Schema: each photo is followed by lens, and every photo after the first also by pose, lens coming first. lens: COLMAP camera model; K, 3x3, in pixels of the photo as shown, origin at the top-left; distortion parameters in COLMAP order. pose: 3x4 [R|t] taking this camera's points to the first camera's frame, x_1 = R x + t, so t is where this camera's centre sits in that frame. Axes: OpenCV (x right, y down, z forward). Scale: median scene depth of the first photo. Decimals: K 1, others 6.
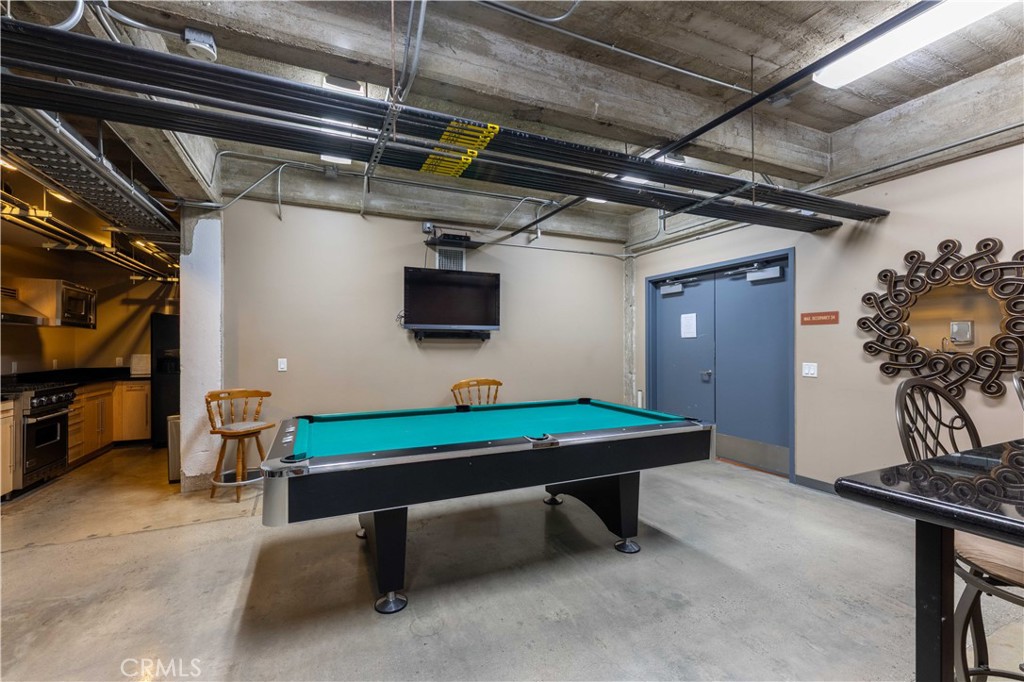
lens RADIAL K [[439.0, 0, 504.5], [0, 439.0, 343.1], [0, 0, 1]] dist [-0.010645, -0.000907]
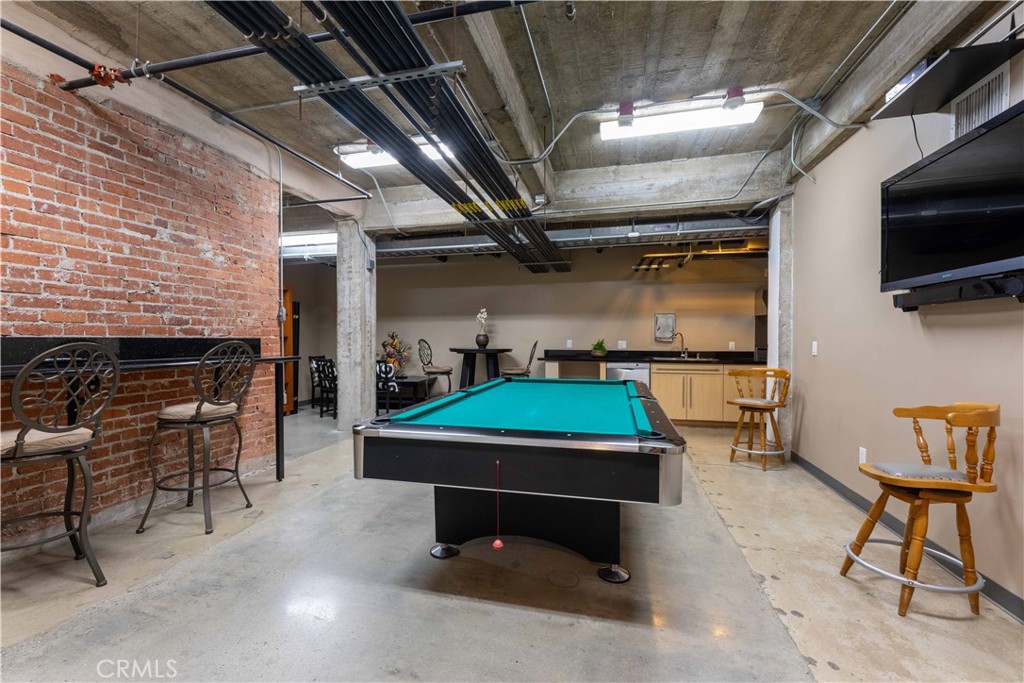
lens RADIAL K [[439.0, 0, 507.4], [0, 439.0, 343.5], [0, 0, 1]] dist [-0.010645, -0.000907]
pose [[-0.625747, 0.014314, -0.779895, 1.137515], [0.011509, 0.999892, 0.009117, 0.049347], [0.779941, -0.003271, -0.625844, 2.122687]]
